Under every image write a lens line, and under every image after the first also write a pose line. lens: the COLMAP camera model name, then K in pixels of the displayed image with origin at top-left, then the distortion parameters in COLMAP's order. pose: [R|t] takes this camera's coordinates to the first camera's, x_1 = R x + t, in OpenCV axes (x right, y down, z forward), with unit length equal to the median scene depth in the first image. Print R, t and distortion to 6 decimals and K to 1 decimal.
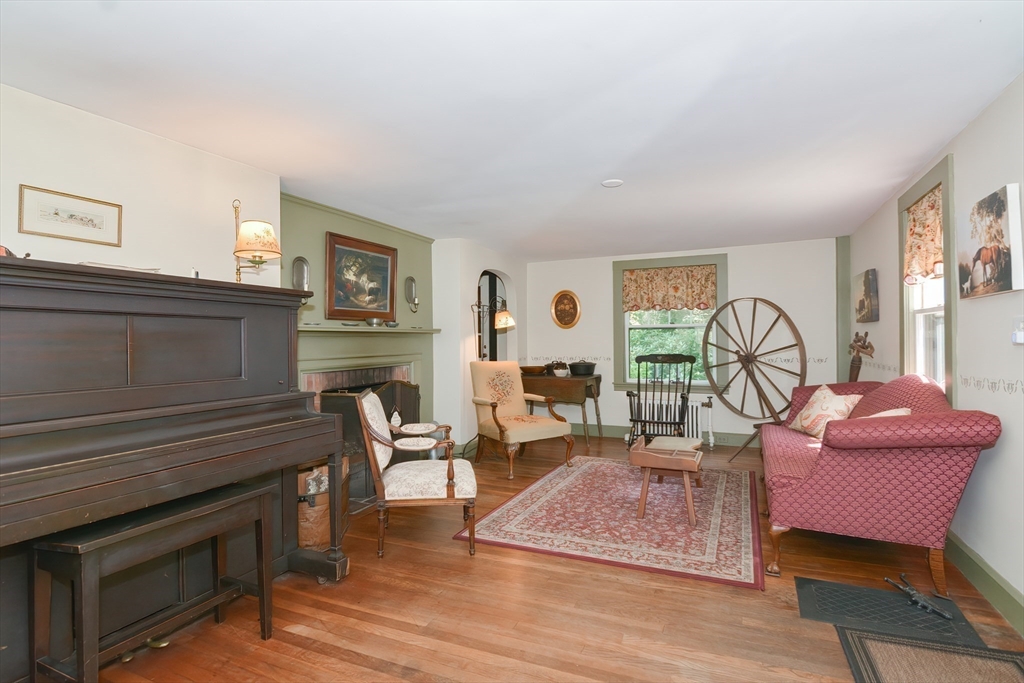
lens RADIAL K [[479.4, 0, 512.0], [0, 479.4, 341.5], [0, 0, 1]] dist [0.001017, -0.000025]
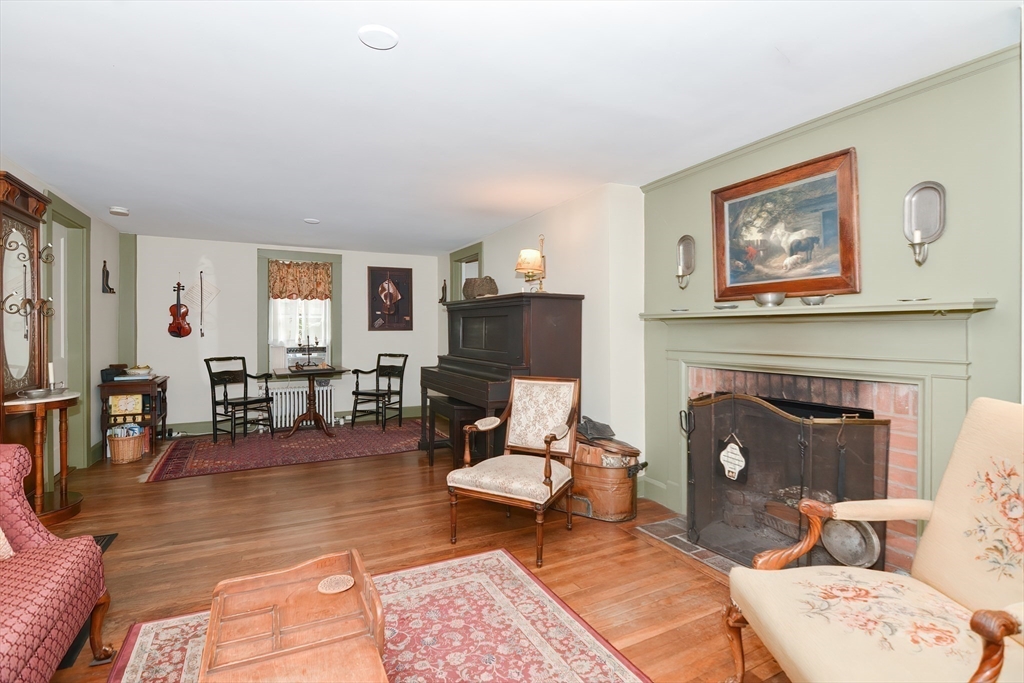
lens RADIAL K [[505.8, 0, 512.0], [0, 505.8, 341.5], [0, 0, 1]] dist [-0.001528, -0.000589]
pose [[-0.617372, 0.032647, -0.785994, 0.452169], [0.009962, 0.999383, 0.033686, -0.012383], [0.786608, 0.012967, -0.617316, 1.183530]]
